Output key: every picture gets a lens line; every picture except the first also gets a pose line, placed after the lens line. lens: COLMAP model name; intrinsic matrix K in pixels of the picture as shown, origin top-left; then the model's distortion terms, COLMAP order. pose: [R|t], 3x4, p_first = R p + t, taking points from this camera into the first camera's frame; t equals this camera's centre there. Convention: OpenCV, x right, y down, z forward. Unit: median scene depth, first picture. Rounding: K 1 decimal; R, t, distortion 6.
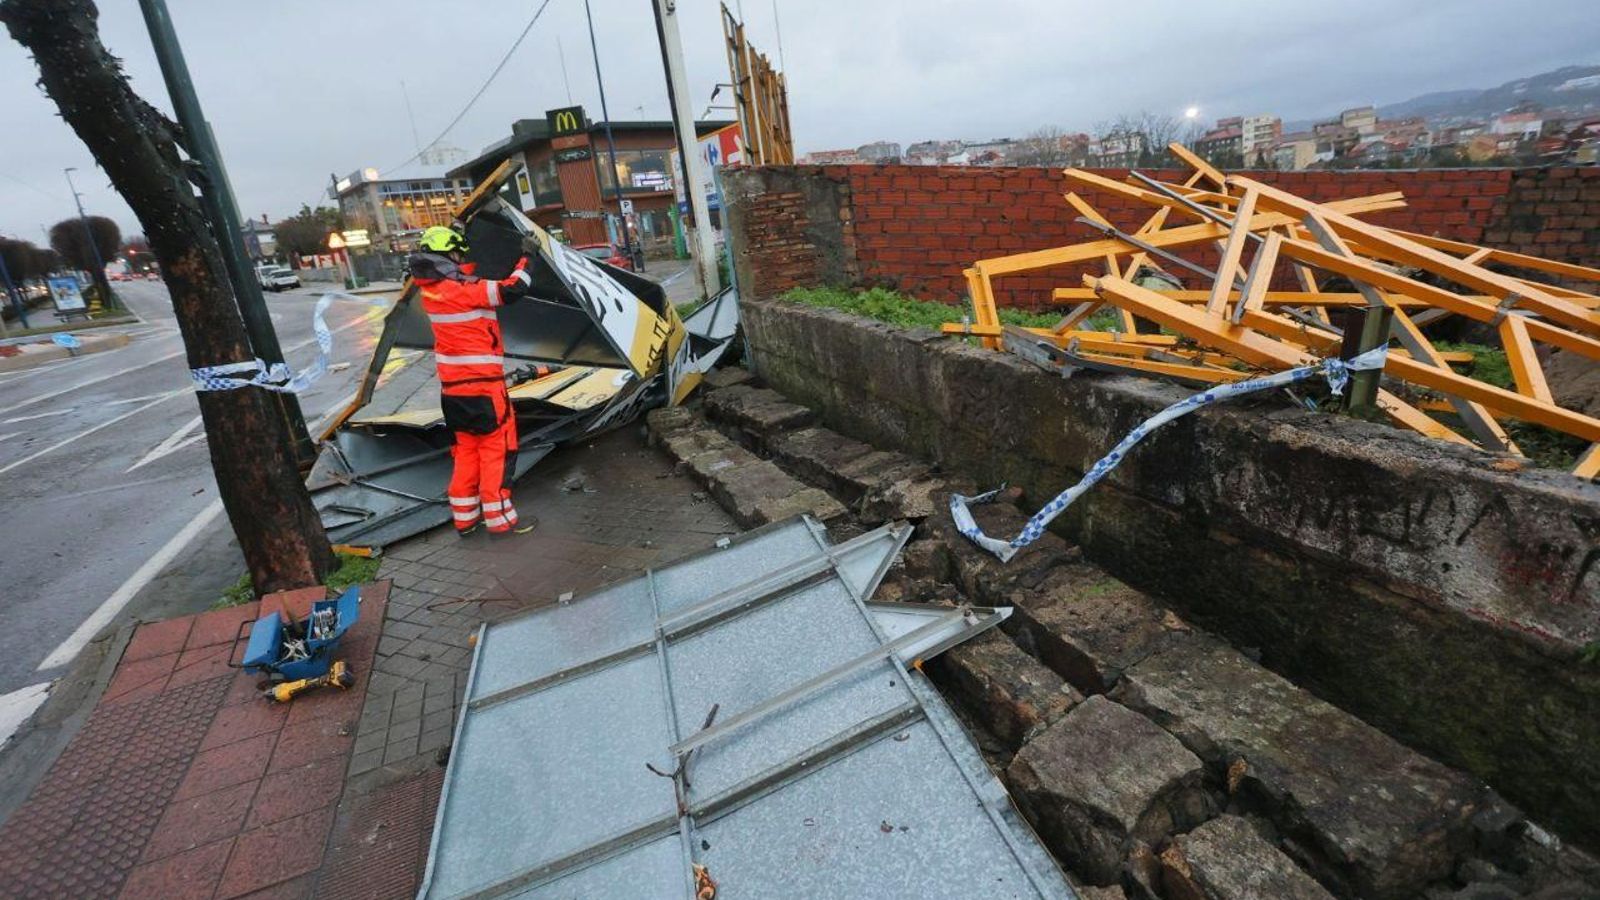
lens RADIAL K [[739.9, 0, 800.0], [0, 739.9, 450.0], [0, 0, 1]] dist [-0.009927, 0.004985]
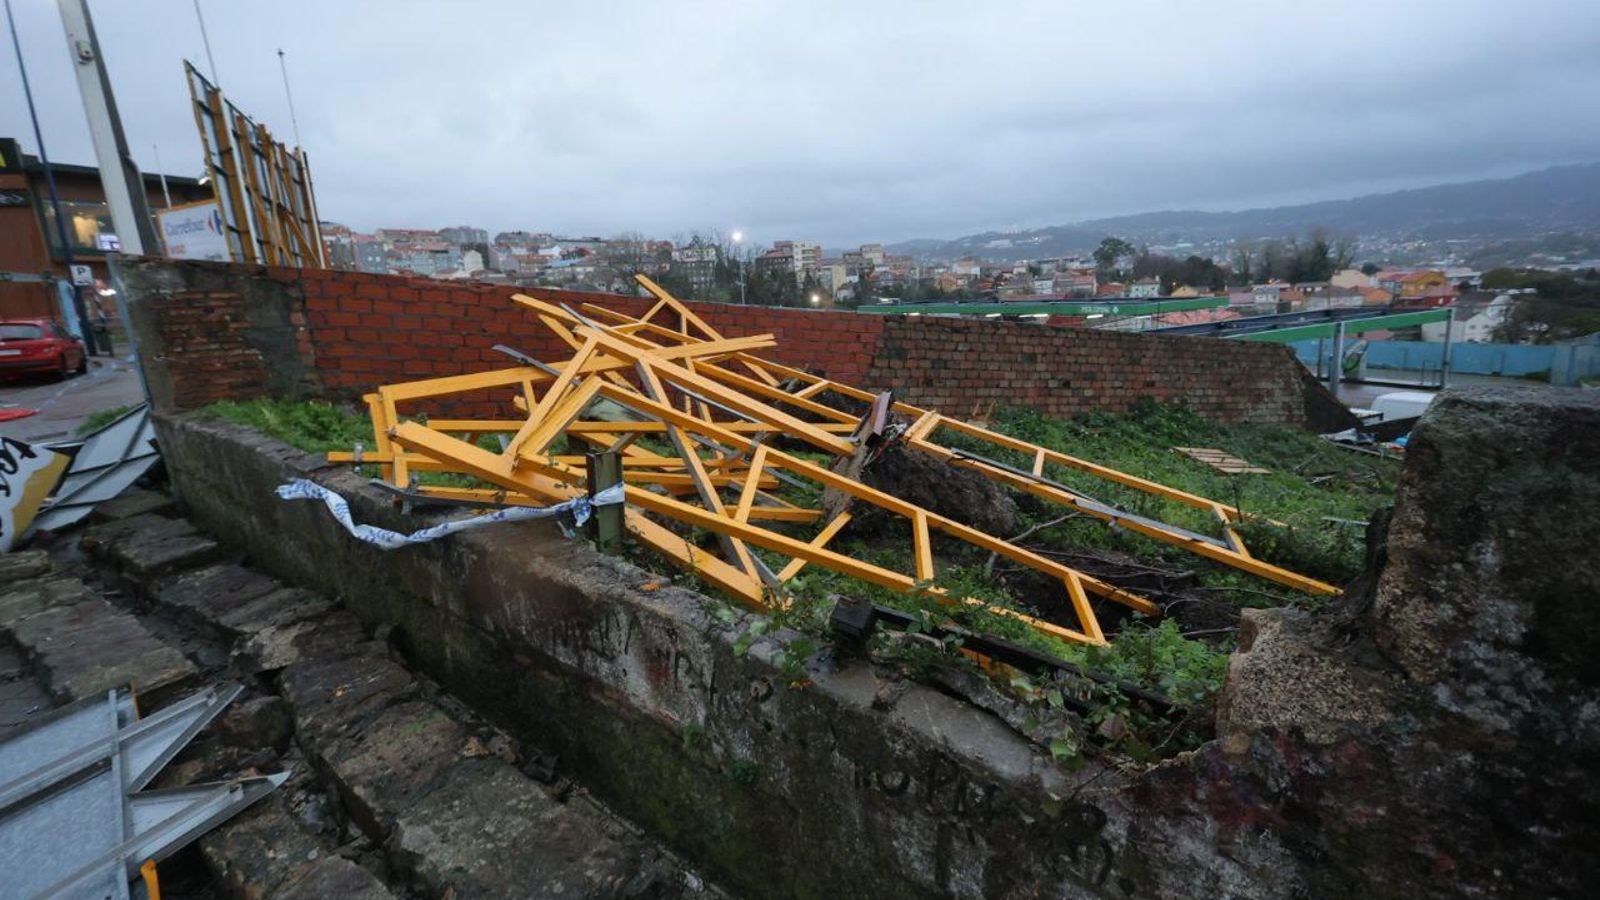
lens RADIAL K [[739.9, 0, 800.0], [0, 739.9, 450.0], [0, 0, 1]] dist [-0.009927, 0.004985]
pose [[0.871972, -0.030062, 0.488631, 0.156225], [0.086800, 0.991793, -0.093879, -0.019254], [-0.481799, 0.124273, 0.867425, -0.072642]]
